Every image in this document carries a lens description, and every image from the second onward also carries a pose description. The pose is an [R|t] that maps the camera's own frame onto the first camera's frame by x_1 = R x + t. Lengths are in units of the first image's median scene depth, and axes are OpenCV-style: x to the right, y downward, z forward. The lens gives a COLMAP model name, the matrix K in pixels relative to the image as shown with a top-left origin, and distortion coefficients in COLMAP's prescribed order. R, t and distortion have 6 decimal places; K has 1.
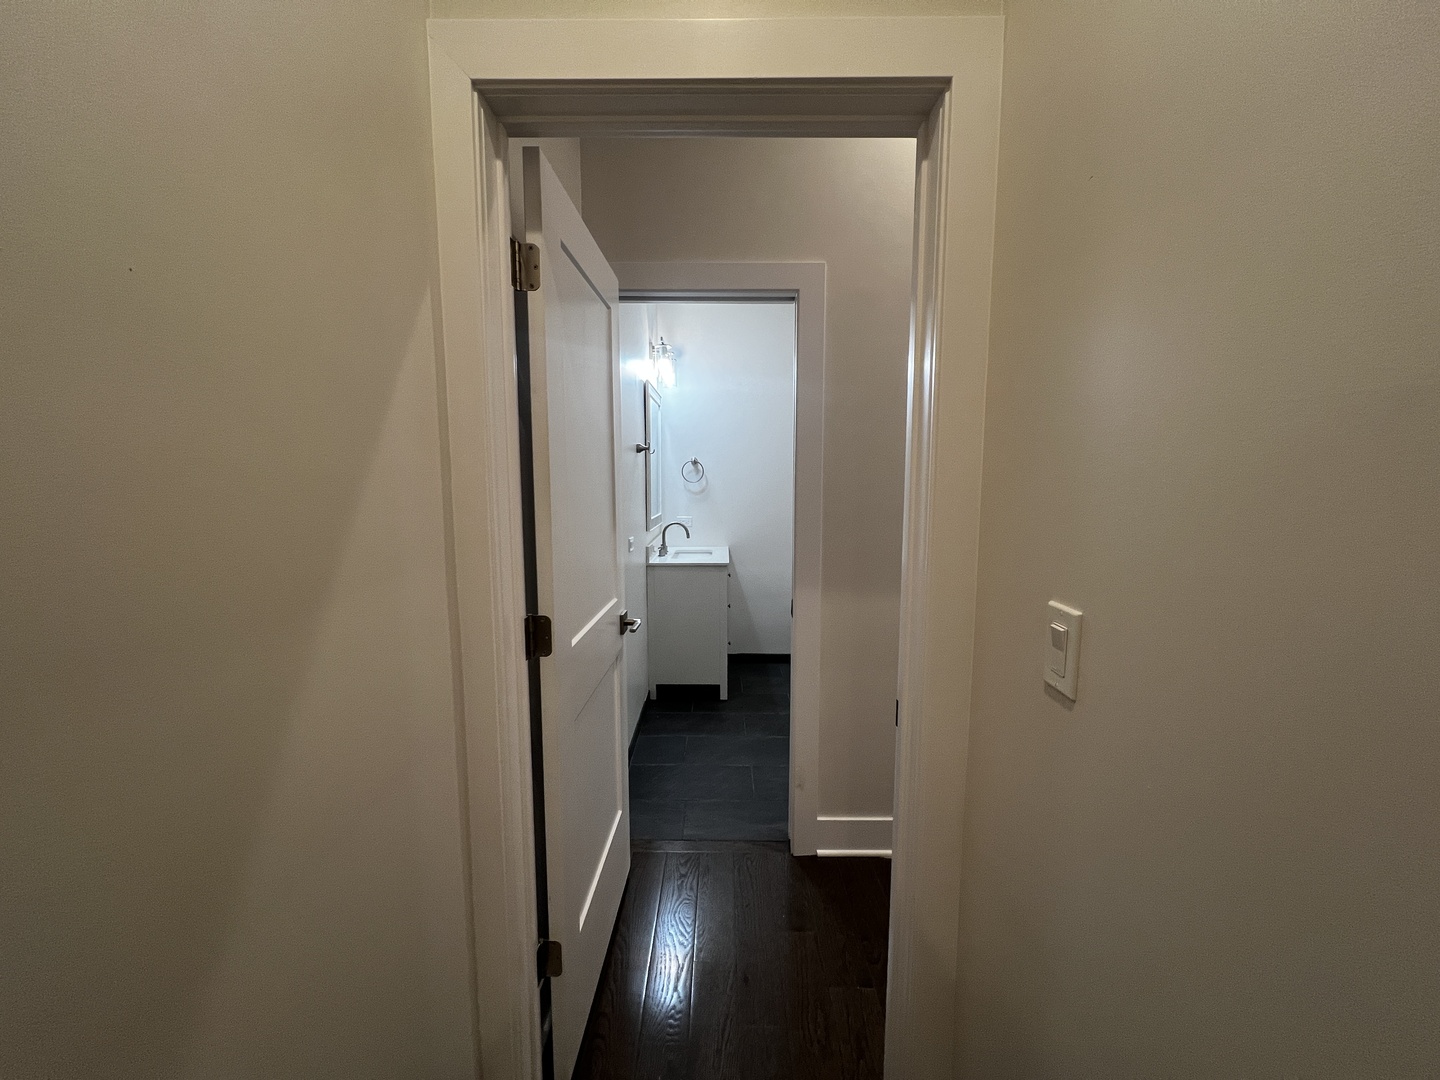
lens RADIAL K [[577.3, 0, 719.2], [0, 577.3, 536.2], [0, 0, 1]] dist [-0.001710, 0.000408]
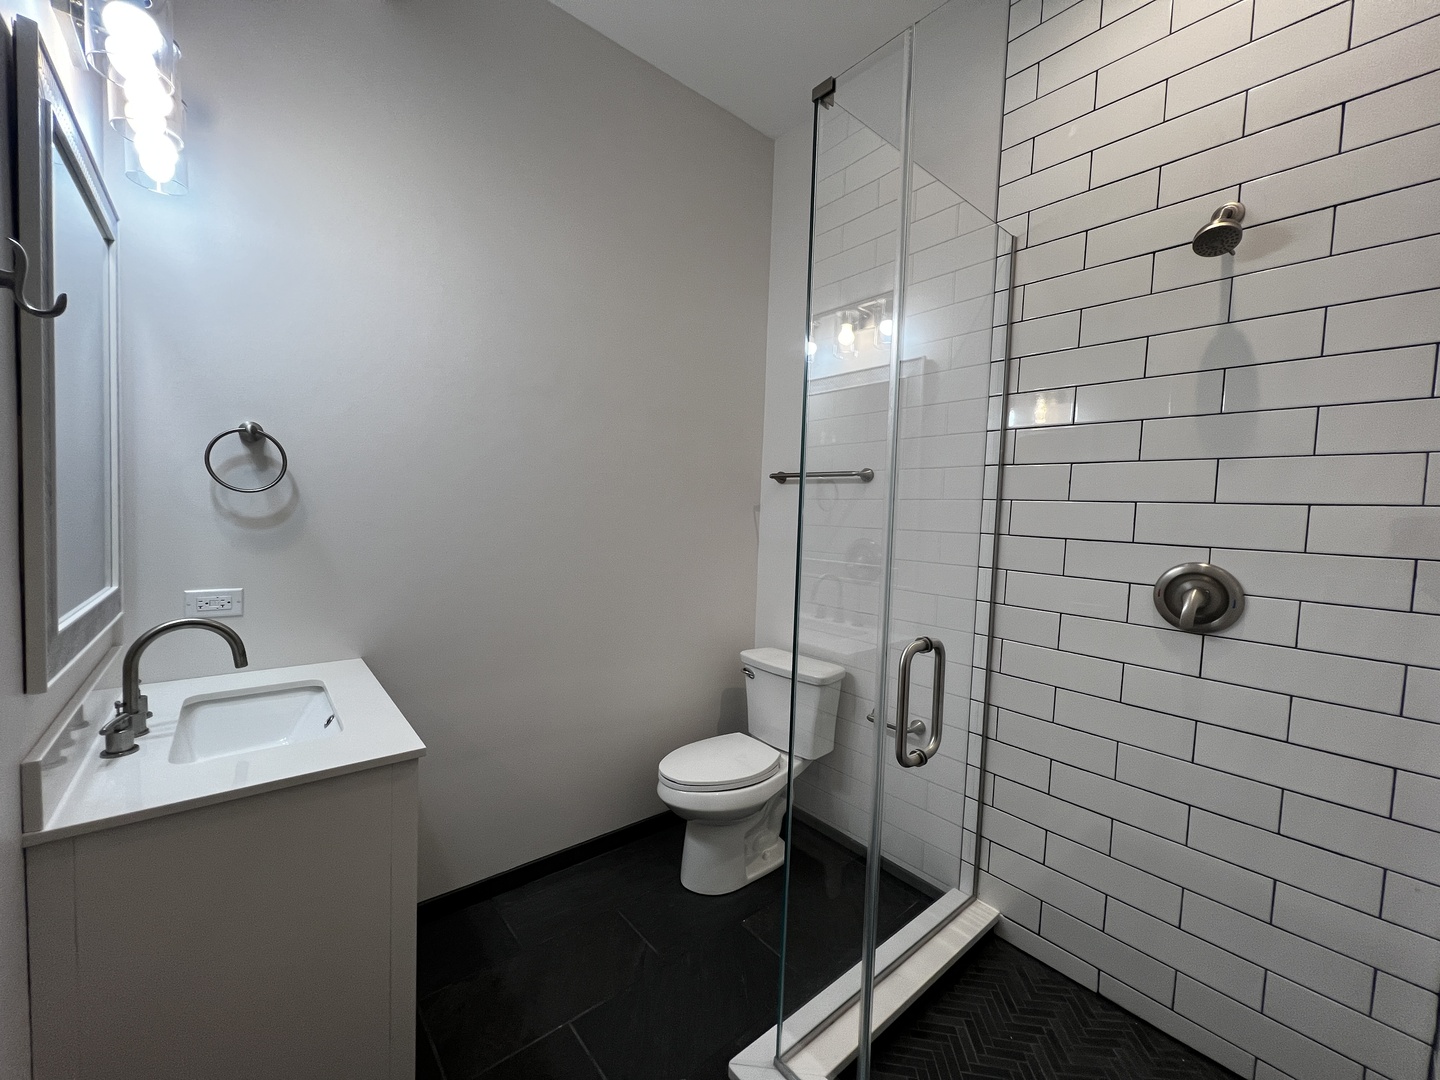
lens RADIAL K [[577.3, 0, 718.6], [0, 577.3, 546.8], [0, 0, 1]] dist [-0.001710, 0.000408]
pose [[0.766026, -0.009427, 0.642740, -0.052208], [0.036979, 0.998883, -0.029421, -0.039253], [-0.641745, 0.046305, 0.765519, 0.553230]]
